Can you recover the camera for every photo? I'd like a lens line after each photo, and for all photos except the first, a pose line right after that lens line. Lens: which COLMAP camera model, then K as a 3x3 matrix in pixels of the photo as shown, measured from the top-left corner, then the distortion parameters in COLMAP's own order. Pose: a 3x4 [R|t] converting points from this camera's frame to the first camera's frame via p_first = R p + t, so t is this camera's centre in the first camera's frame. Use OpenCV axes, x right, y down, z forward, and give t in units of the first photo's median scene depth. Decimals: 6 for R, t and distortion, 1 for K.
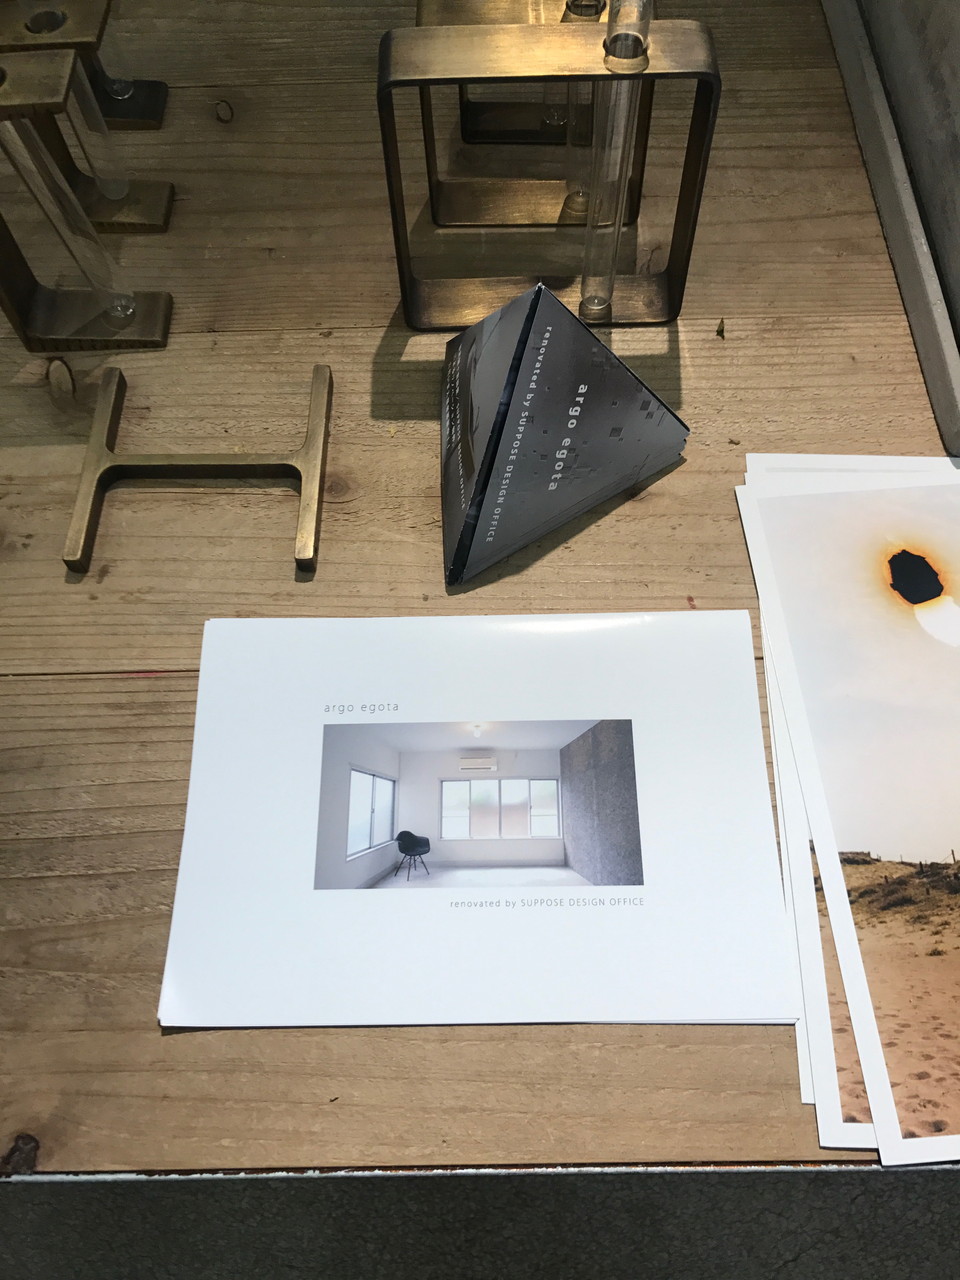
lens RADIAL K [[1075.5, 0, 480.0], [0, 1075.5, 640.0], [0, 0, 1]] dist [-0.025538, 0.007407]
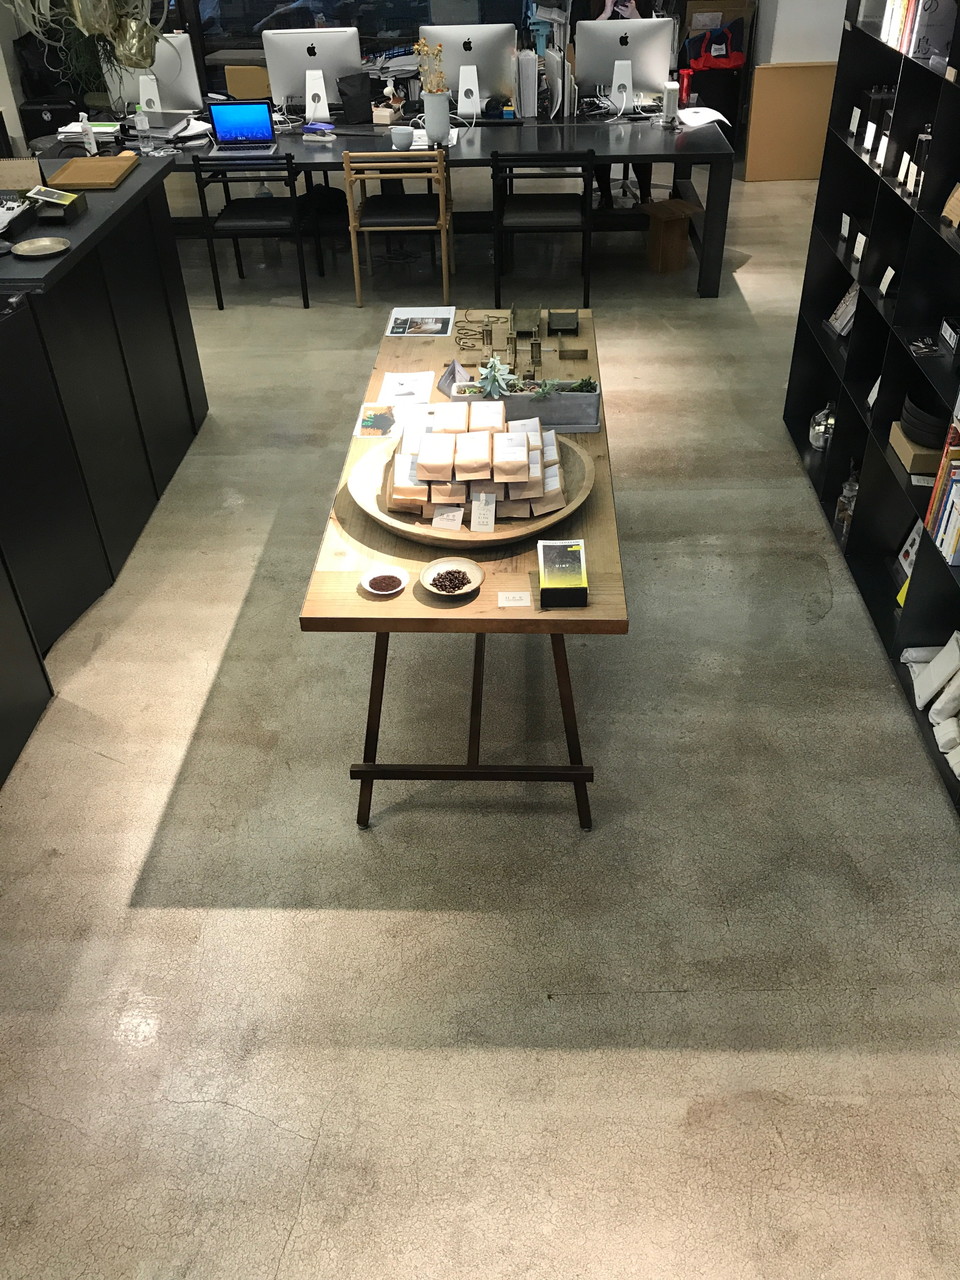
lens RADIAL K [[1045.1, 0, 480.0], [0, 1045.1, 640.0], [0, 0, 1]] dist [-0.080033, 0.000184]
pose [[-0.051857, 0.630325, -0.774598, 7.611668], [-0.879105, 0.339181, 0.334860, -2.433269], [0.473799, 0.698317, 0.536532, -1.726466]]
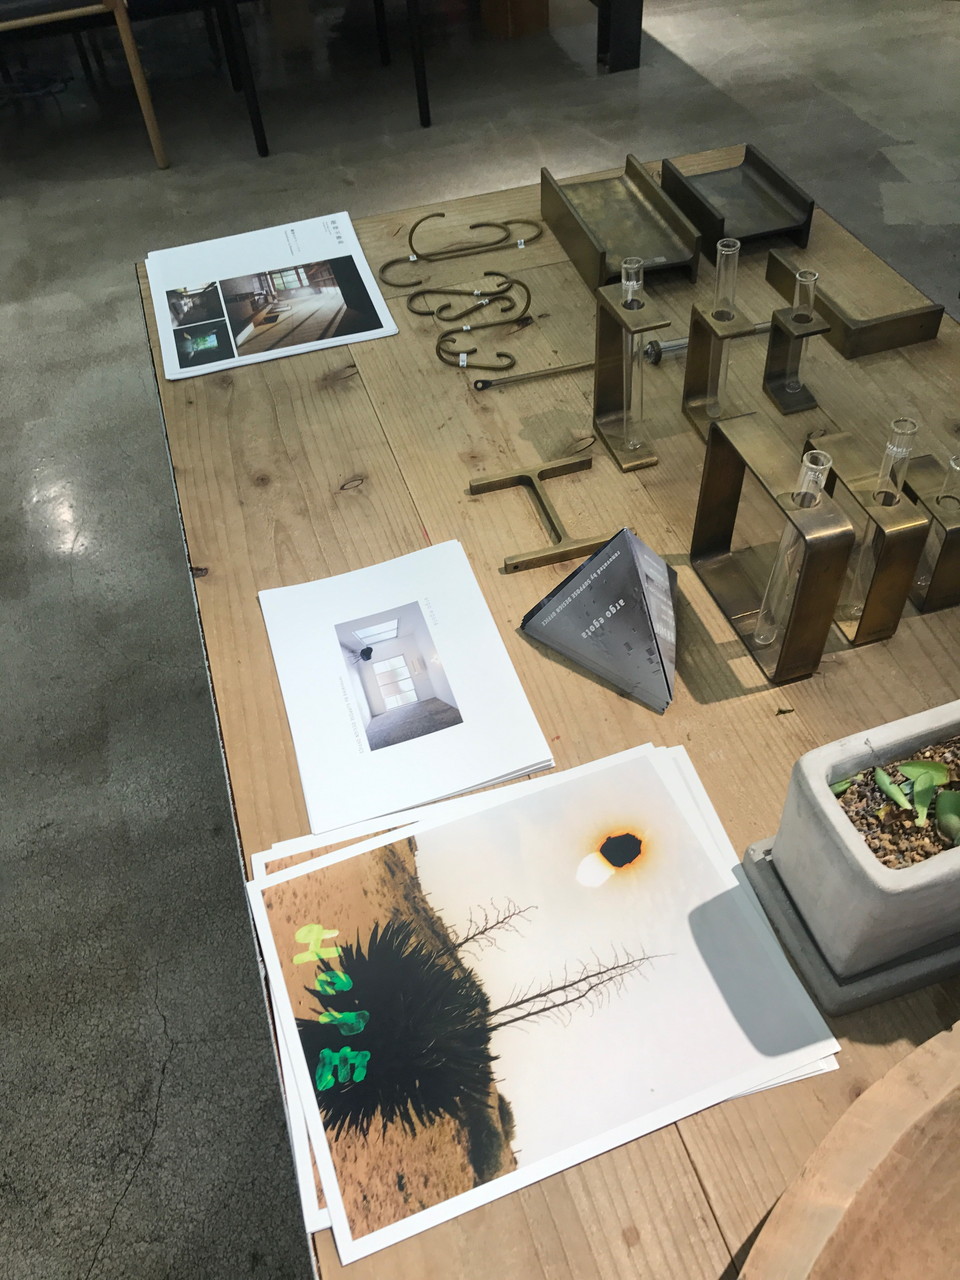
lens RADIAL K [[1075.5, 0, 480.0], [0, 1075.5, 640.0], [0, 0, 1]] dist [-0.025538, 0.007407]
pose [[0.282294, 0.709210, -0.646012, 1.219888], [-0.830396, 0.517839, 0.205633, -0.385480], [0.480367, 0.478397, 0.735108, -0.319735]]
